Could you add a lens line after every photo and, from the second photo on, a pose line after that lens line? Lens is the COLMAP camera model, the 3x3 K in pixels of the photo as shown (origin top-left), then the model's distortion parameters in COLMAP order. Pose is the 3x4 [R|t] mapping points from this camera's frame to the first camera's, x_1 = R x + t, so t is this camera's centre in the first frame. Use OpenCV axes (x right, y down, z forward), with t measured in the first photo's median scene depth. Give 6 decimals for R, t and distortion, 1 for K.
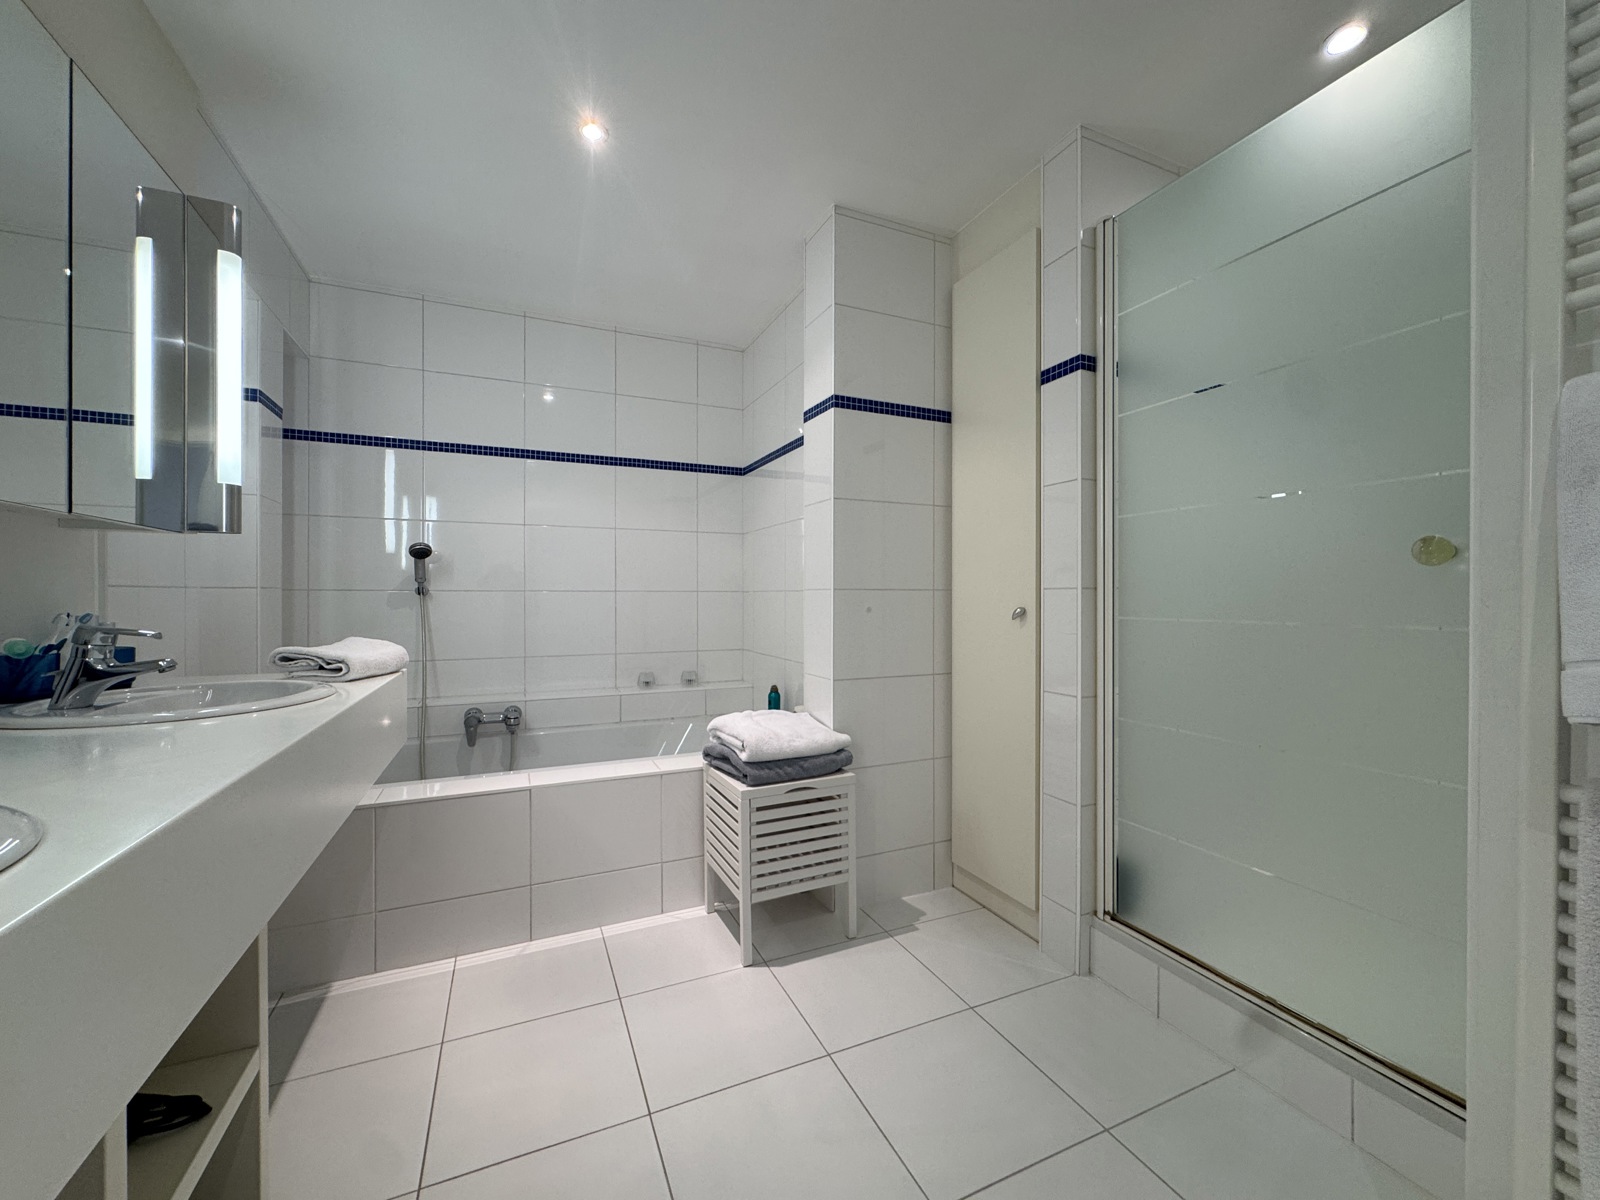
lens RADIAL K [[641.6, 0, 799.5], [0, 641.6, 598.8], [0, 0, 1]] dist [0.001095, 0.000456]
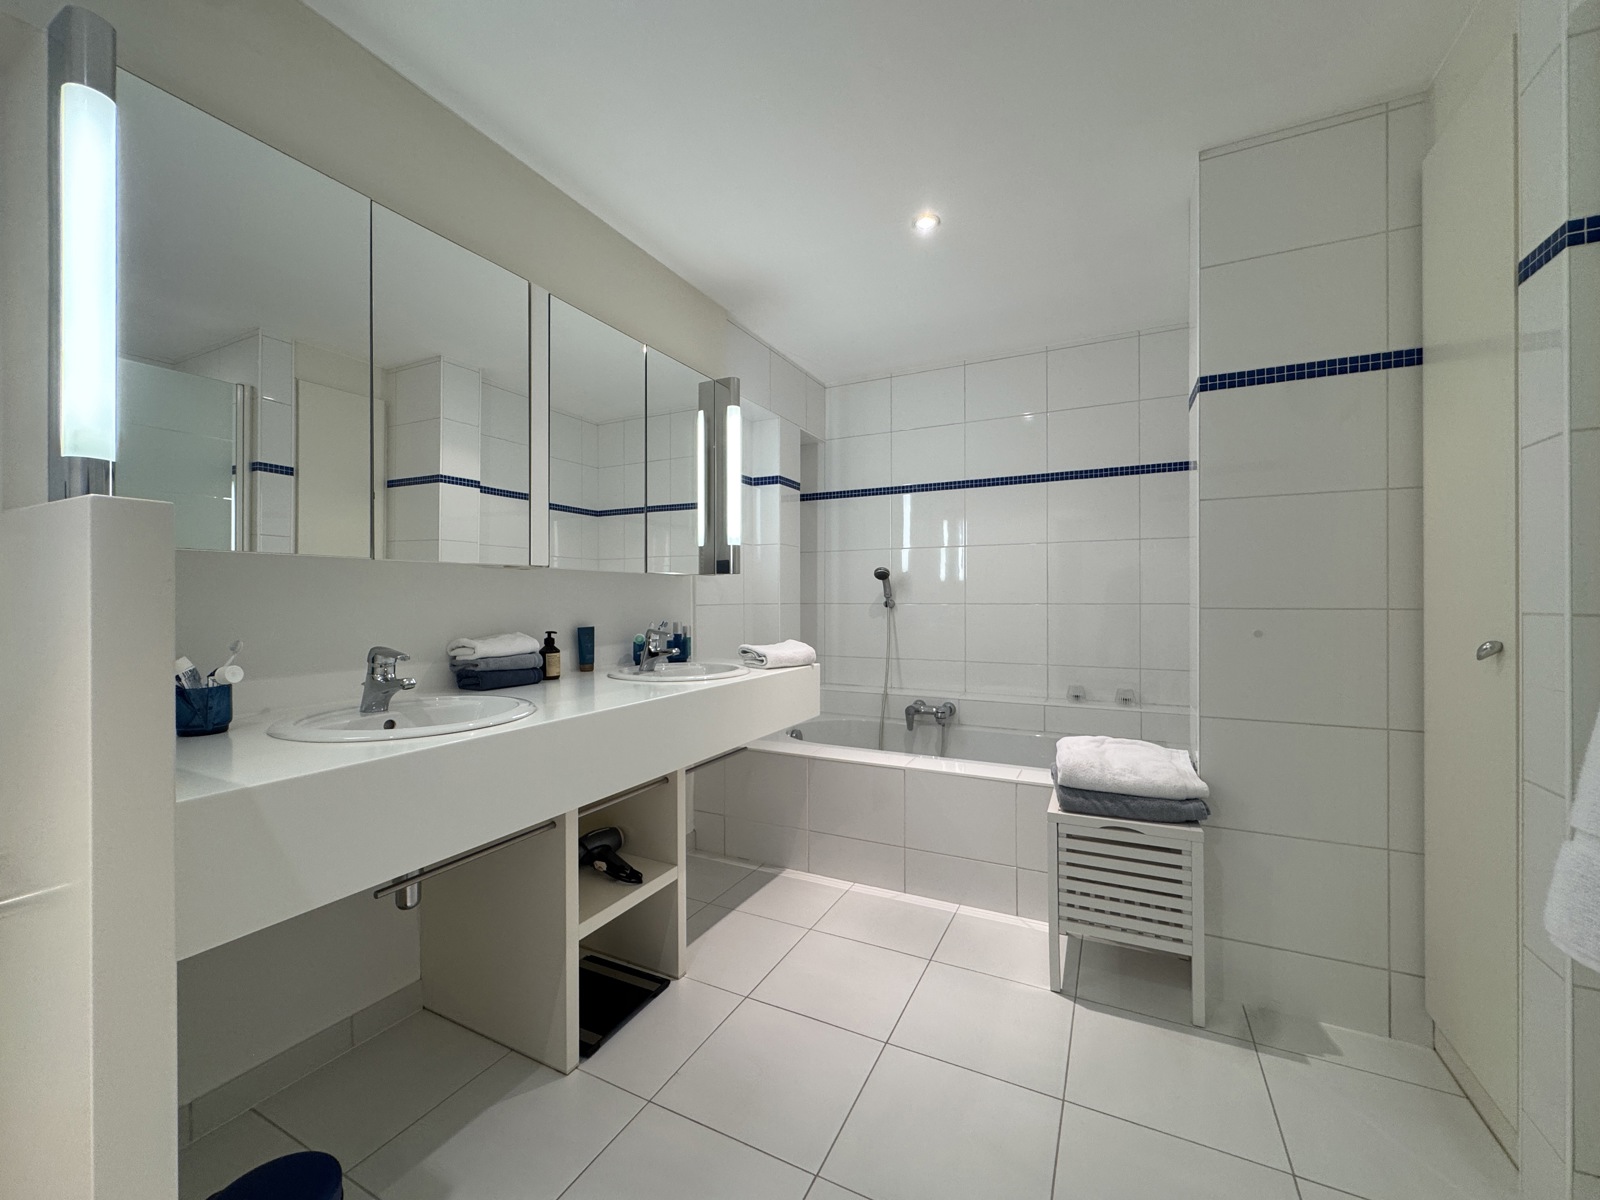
lens RADIAL K [[641.6, 0, 798.5], [0, 641.6, 599.4], [0, 0, 1]] dist [0.001095, 0.000456]
pose [[0.631527, -0.001220, -0.775353, 0.398837], [-0.000228, 0.999998, -0.001759, -0.026396], [0.775354, 0.001288, 0.631526, 0.063607]]
